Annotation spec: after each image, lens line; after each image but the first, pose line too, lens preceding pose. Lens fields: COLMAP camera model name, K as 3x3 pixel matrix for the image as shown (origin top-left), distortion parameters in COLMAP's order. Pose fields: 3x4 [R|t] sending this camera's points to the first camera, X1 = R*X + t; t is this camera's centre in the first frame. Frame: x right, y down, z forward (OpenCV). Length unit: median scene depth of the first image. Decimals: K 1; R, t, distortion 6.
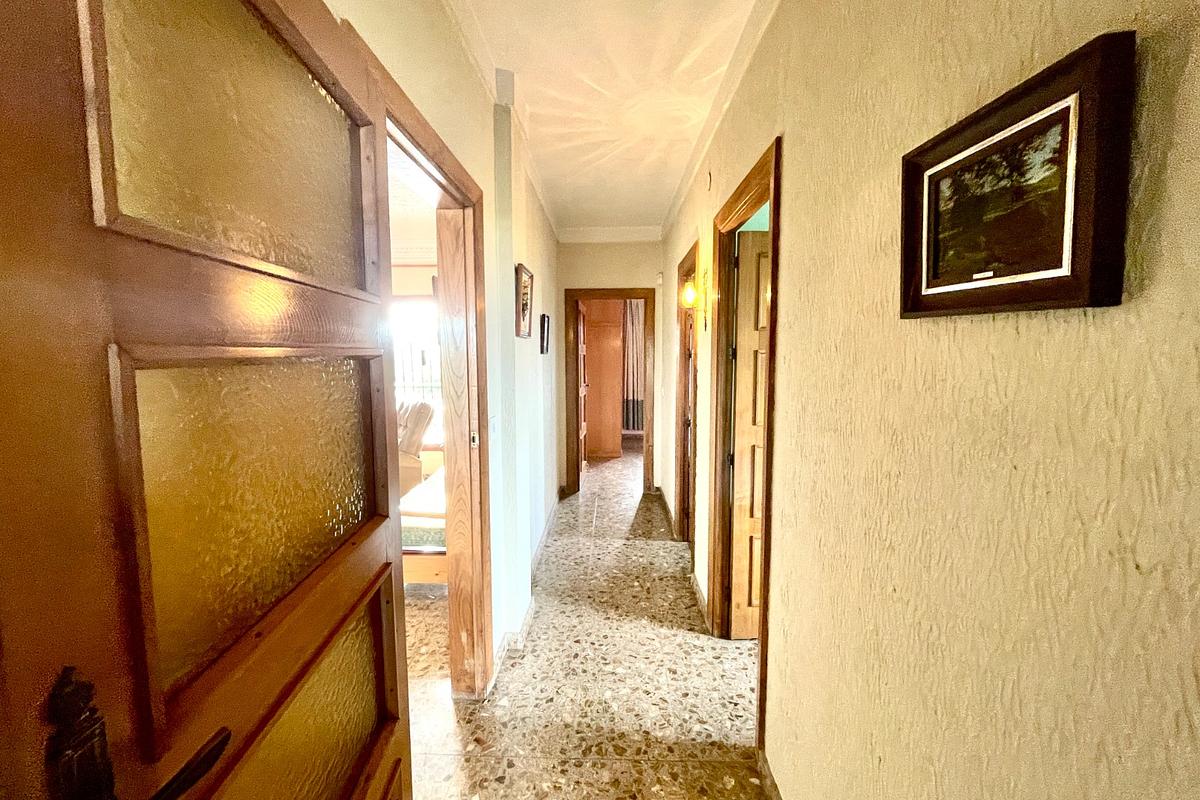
lens RADIAL K [[483.1, 0, 599.8], [0, 483.1, 396.8], [0, 0, 1]] dist [0.001209, -0.000354]
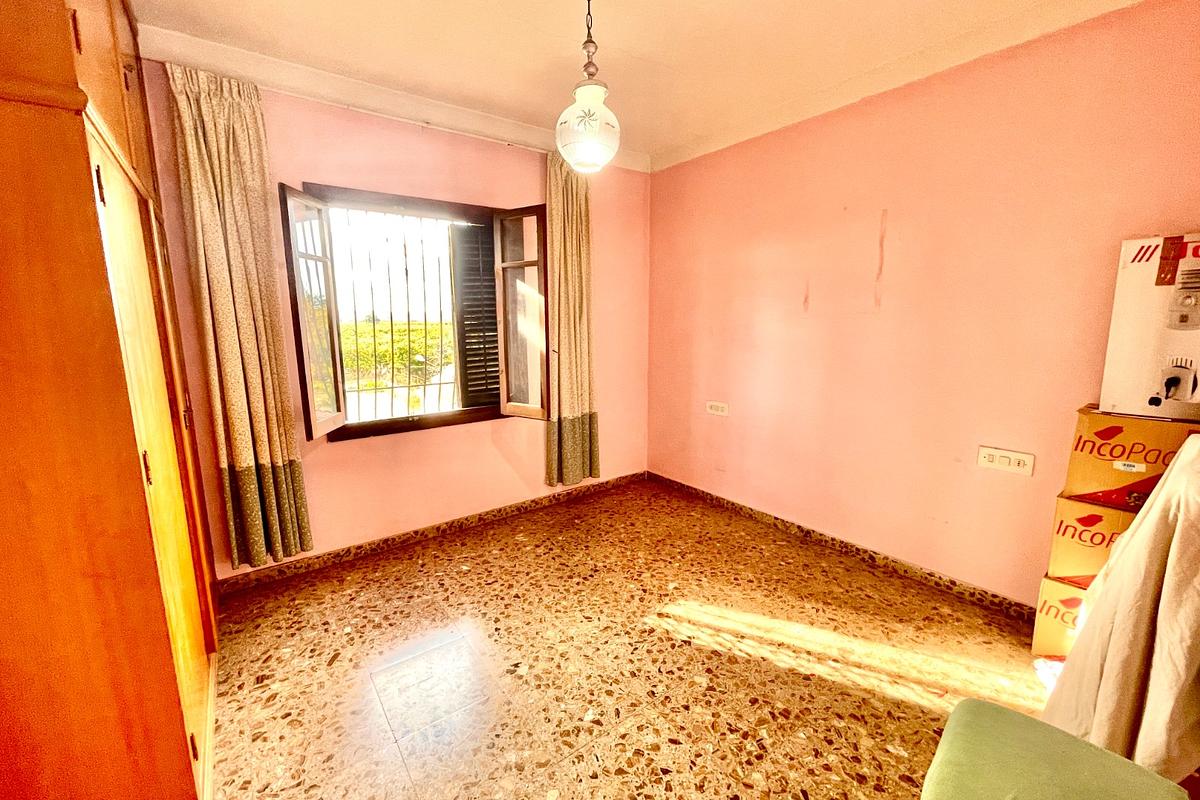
lens RADIAL K [[483.1, 0, 601.7], [0, 483.1, 398.6], [0, 0, 1]] dist [0.001209, -0.000354]
pose [[0.774491, -0.105844, 0.623668, 0.051775], [0.059520, 0.993722, 0.094732, -0.053178], [-0.629779, -0.036248, 0.775928, 0.627197]]
